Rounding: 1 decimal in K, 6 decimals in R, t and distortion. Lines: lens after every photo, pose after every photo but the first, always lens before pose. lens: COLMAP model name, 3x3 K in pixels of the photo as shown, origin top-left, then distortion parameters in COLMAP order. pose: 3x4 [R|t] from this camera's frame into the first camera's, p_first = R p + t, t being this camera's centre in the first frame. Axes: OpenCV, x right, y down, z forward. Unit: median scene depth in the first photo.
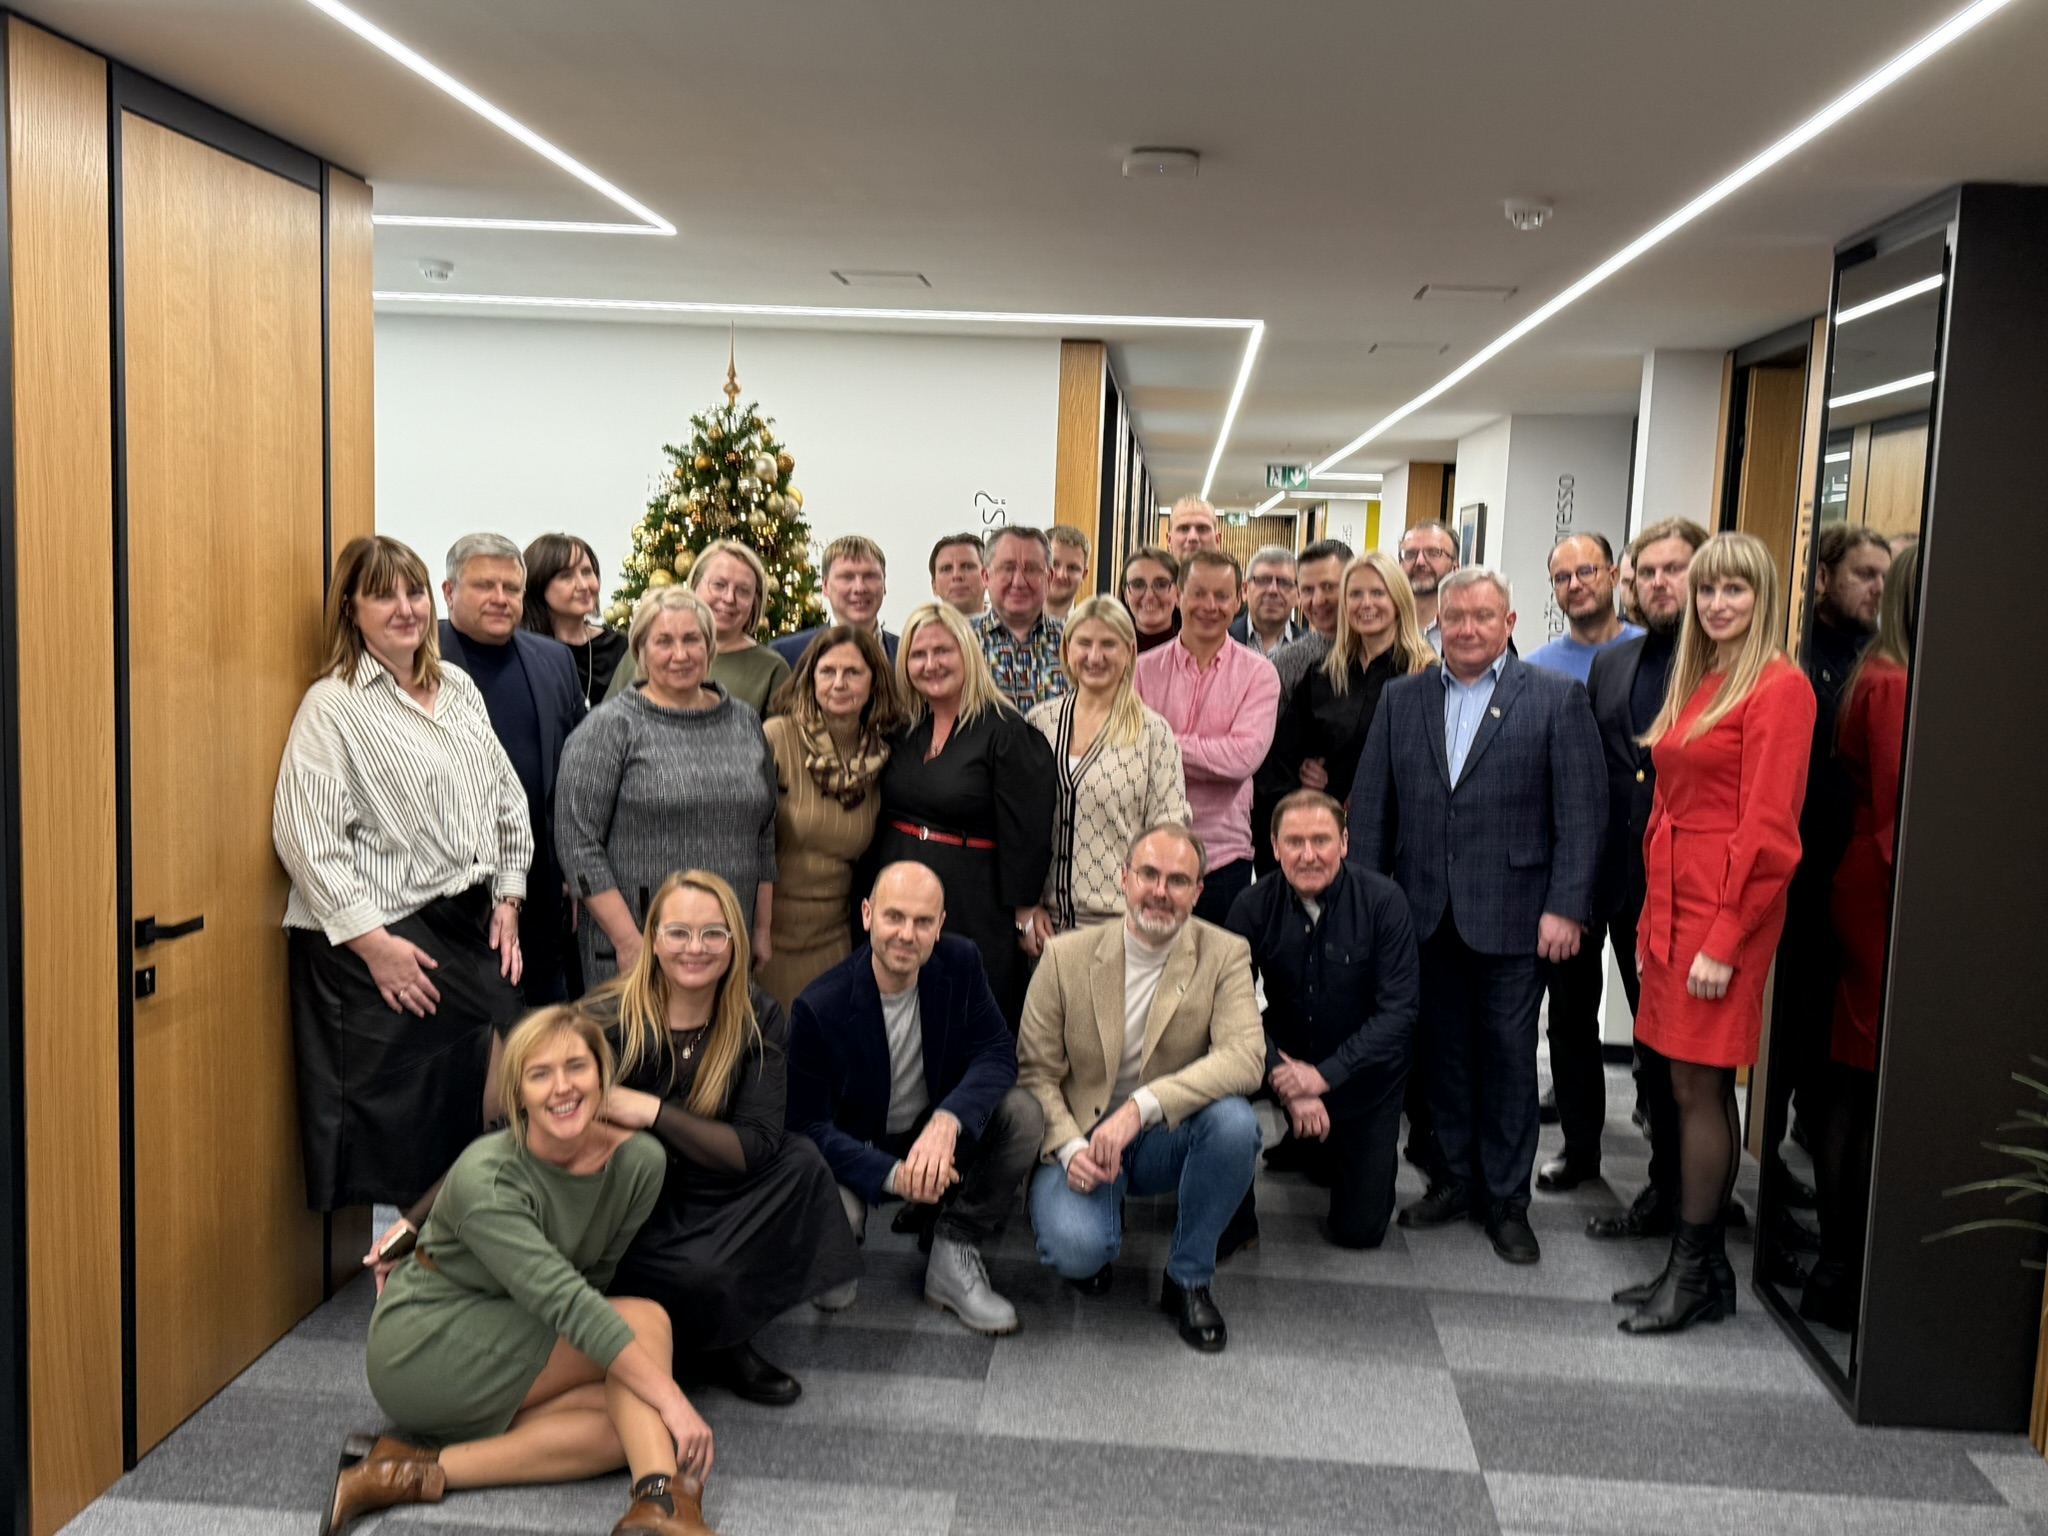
lens RADIAL K [[1958.3, 0, 1033.7], [0, 1958.3, 778.9], [0, 0, 1]] dist [0.134284, 0.000000]
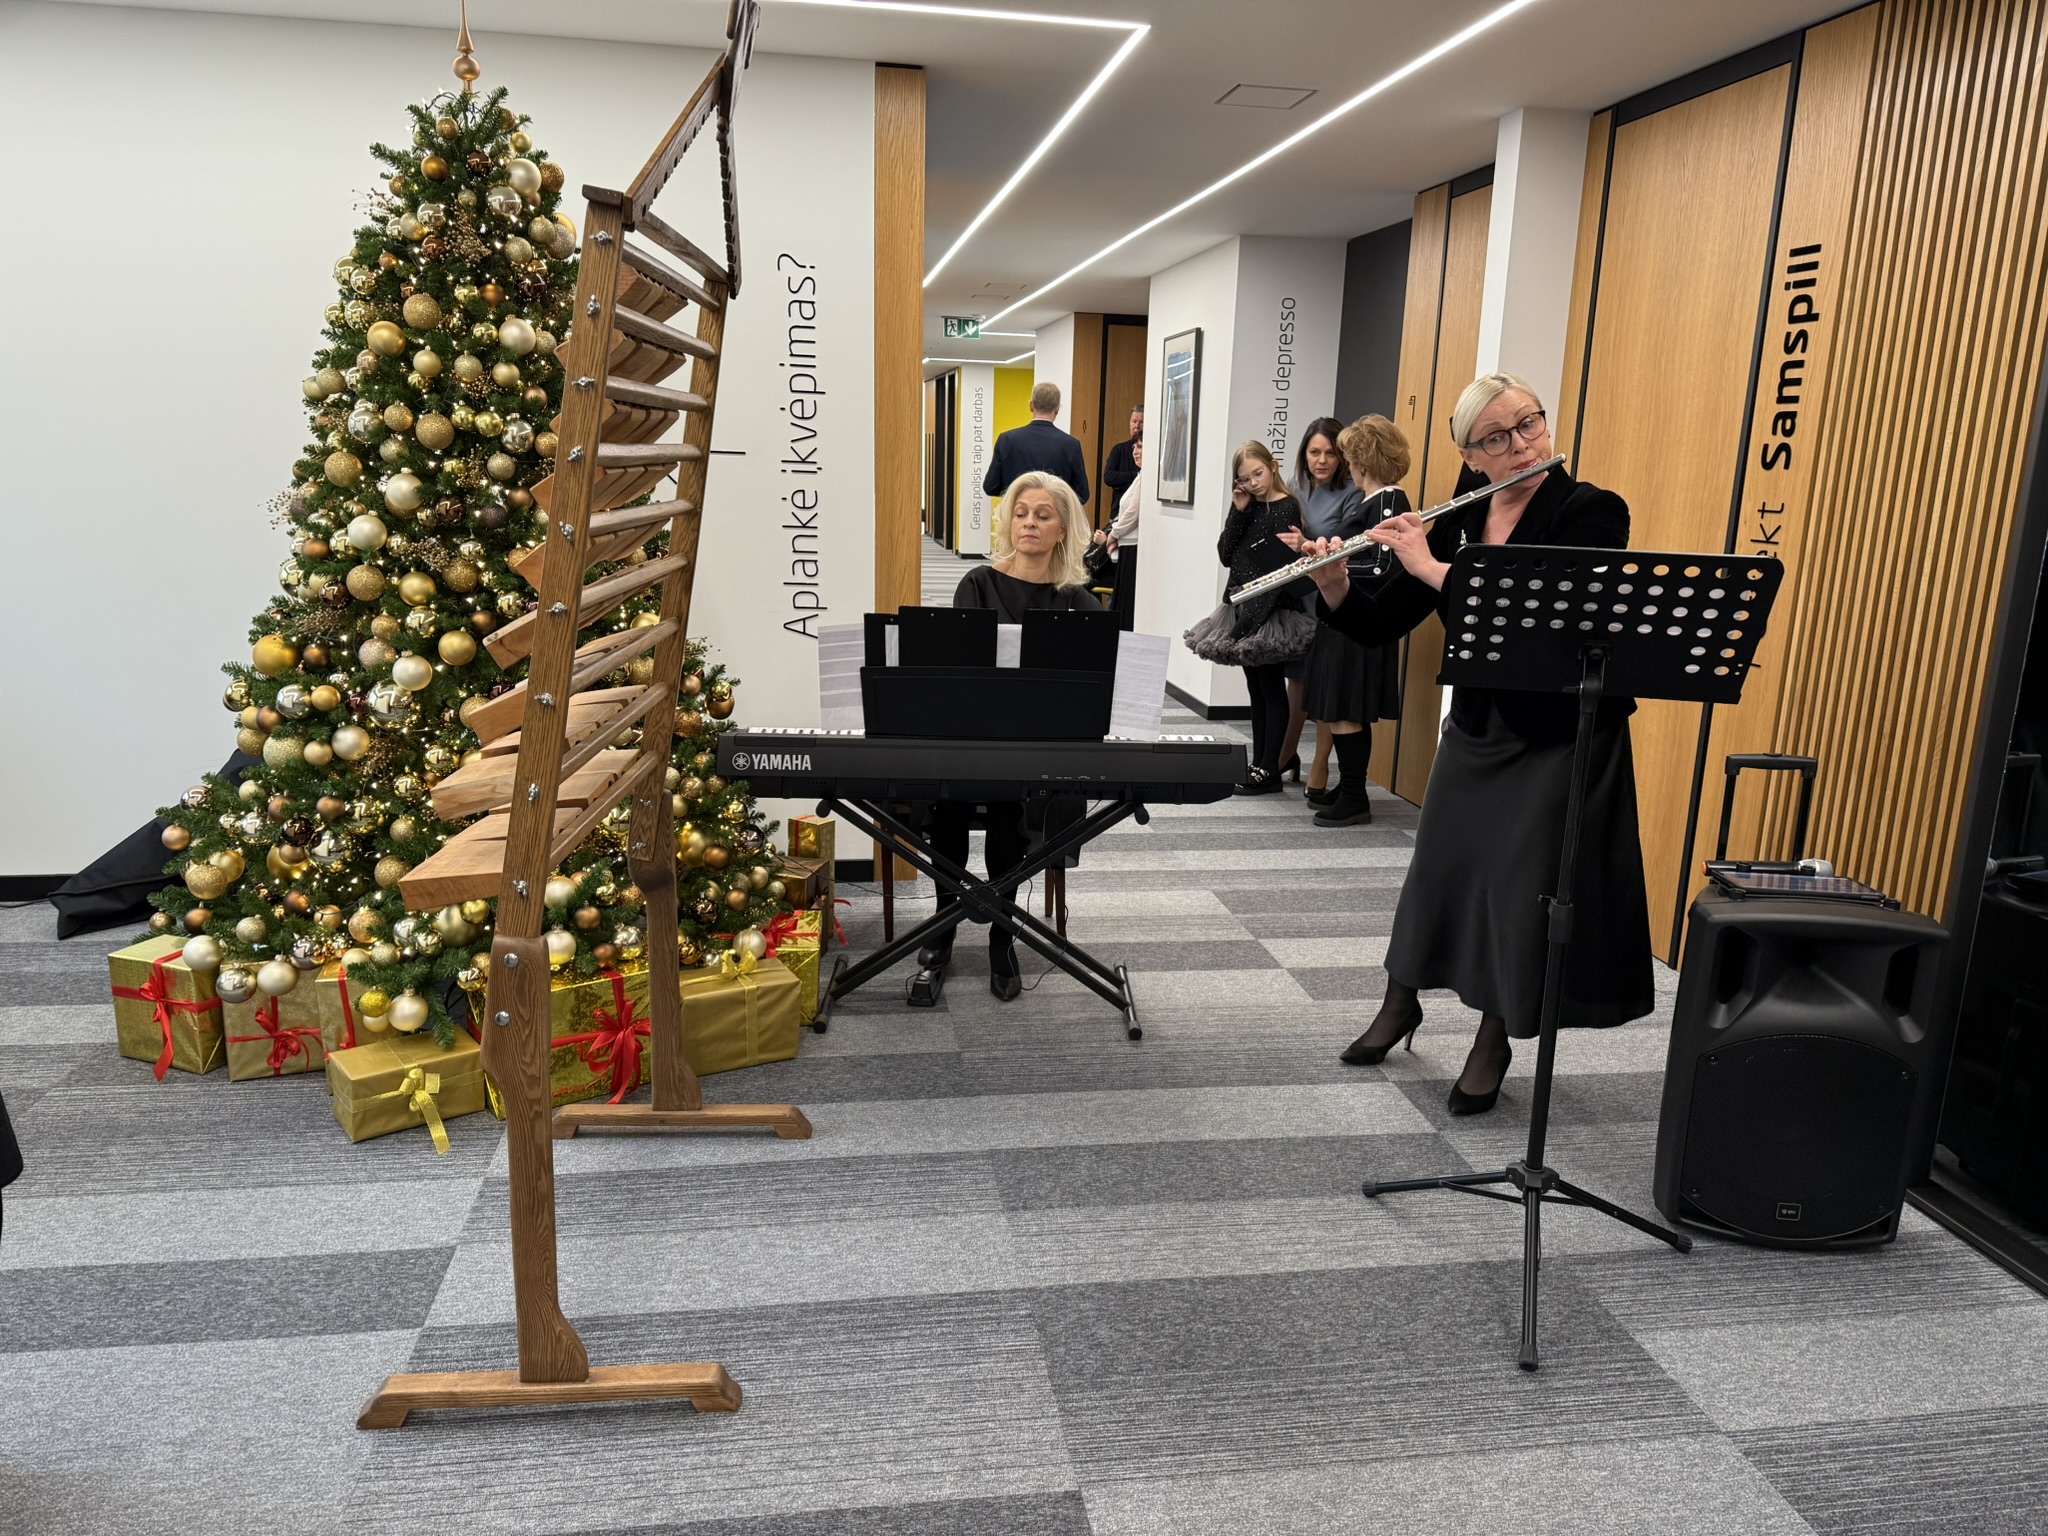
lens RADIAL K [[1452.7, 0, 1024.0], [0, 1452.7, 770.7], [0, 0, 1]] dist [0.068458, -0.071023]
pose [[0.974007, -0.058204, 0.218914, -0.087861], [0.032948, 0.992550, 0.117298, 0.001284], [-0.224111, -0.107036, 0.968668, 0.406158]]
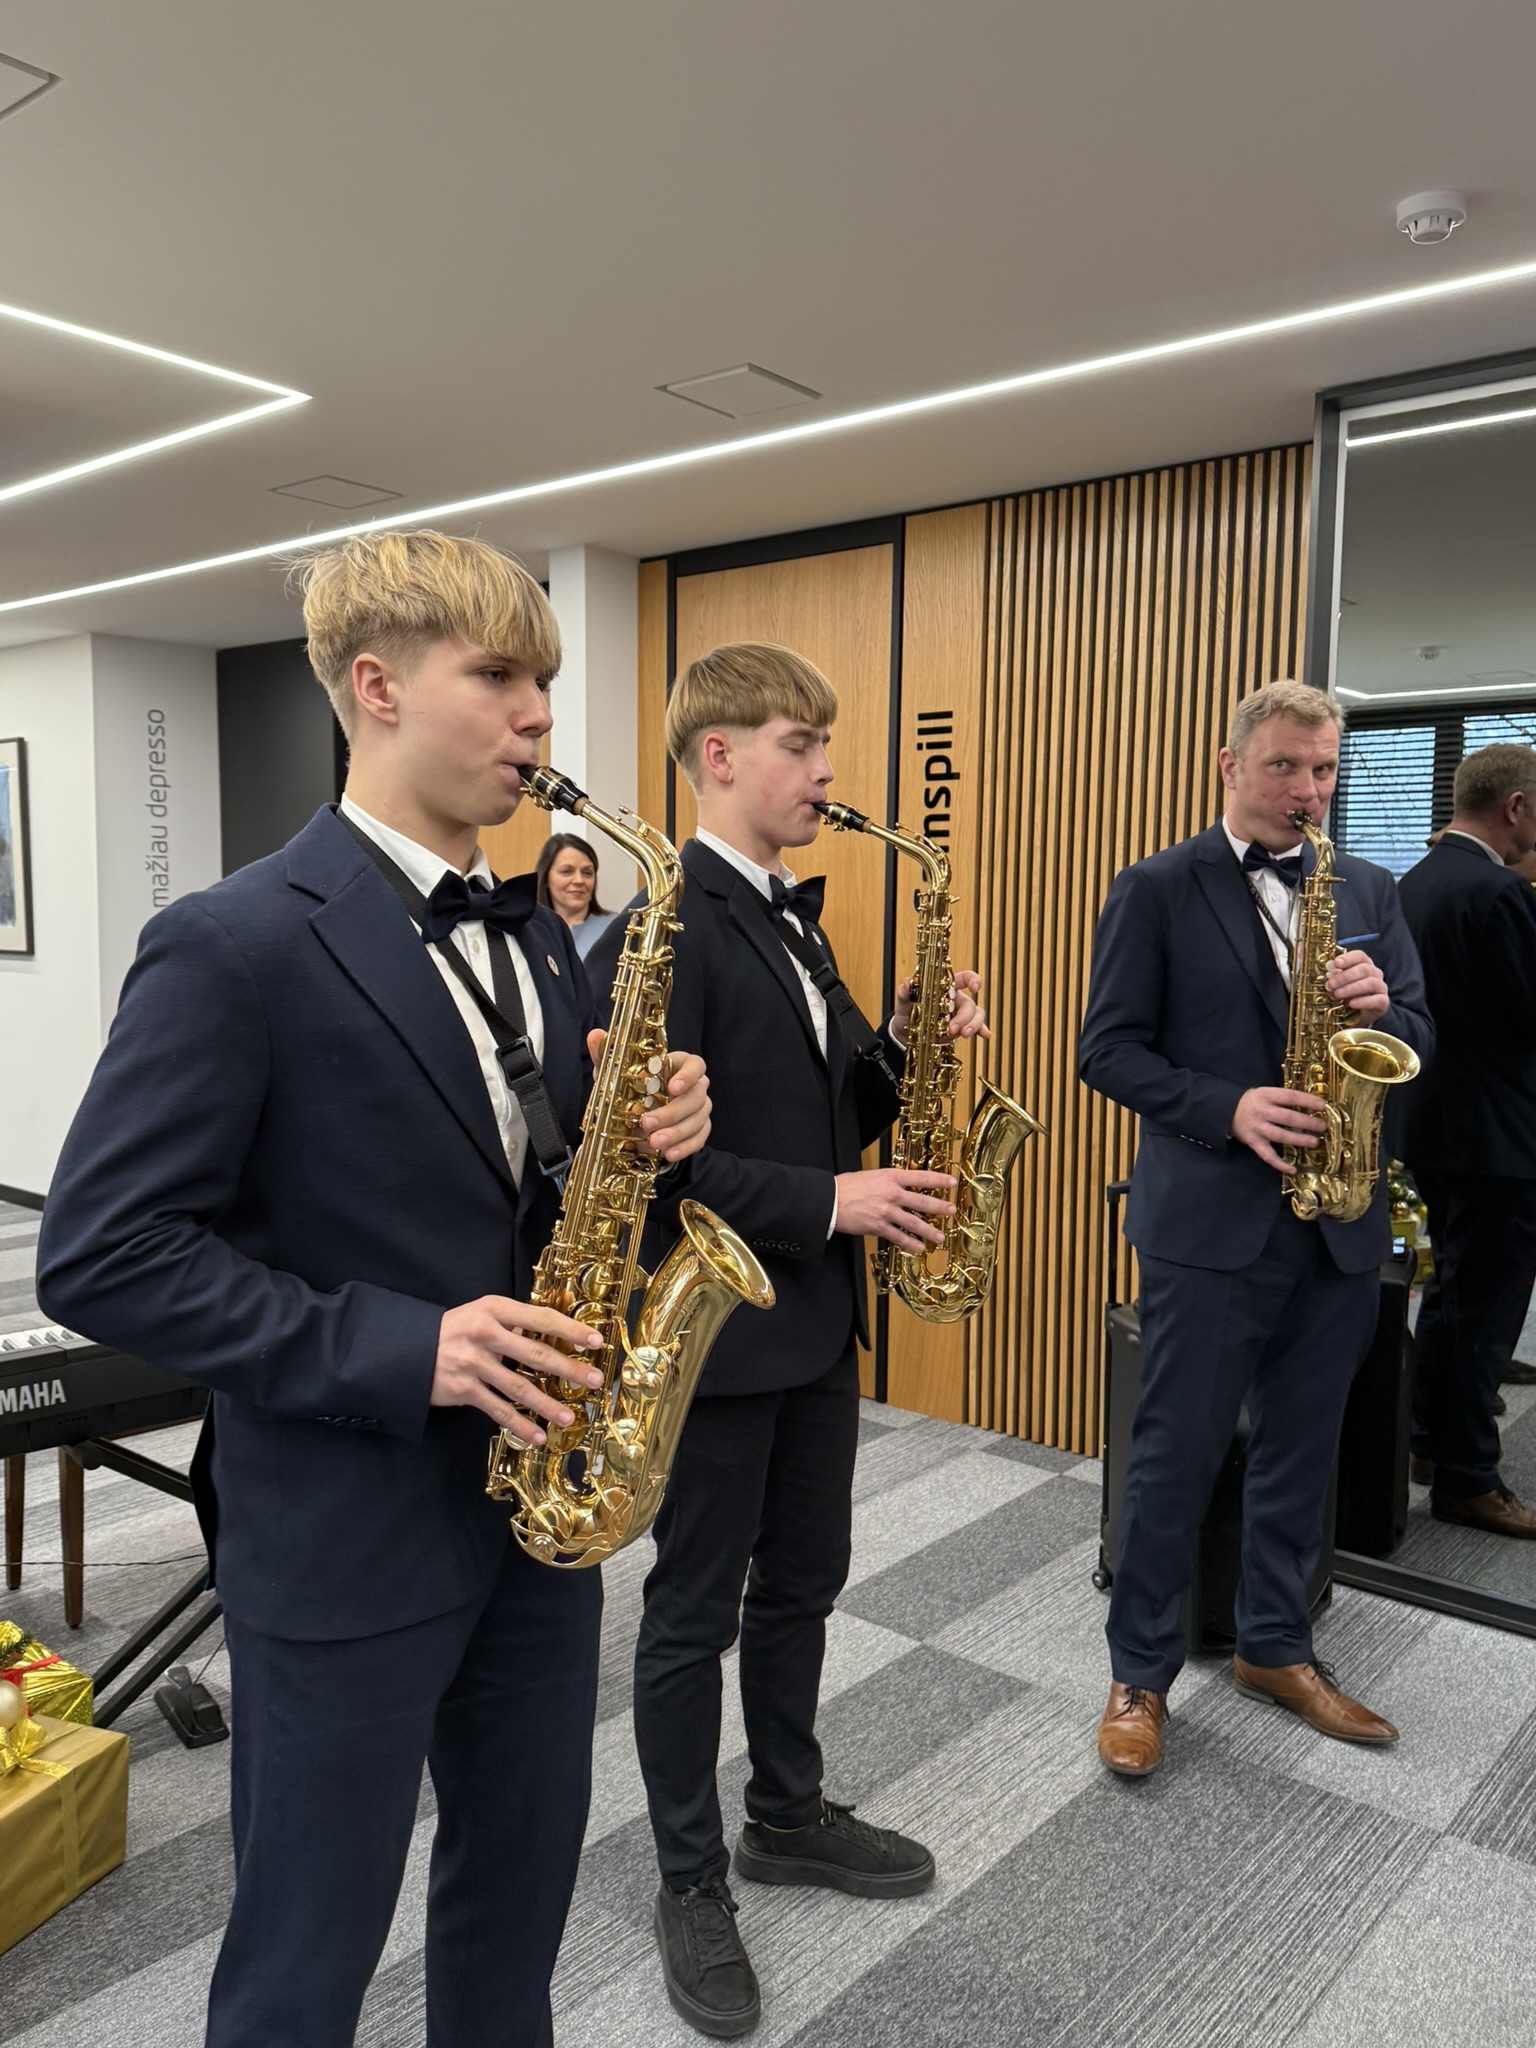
lens RADIAL K [[1583.7, 0, 761.0], [0, 1583.7, 1041.8], [0, 0, 1]] dist [0.079073, -0.001170]
pose [[0.598662, -0.103404, 0.794299, -0.253219], [0.097732, 0.993653, 0.055695, -0.031144], [-0.795017, 0.044286, 0.604968, 0.581046]]
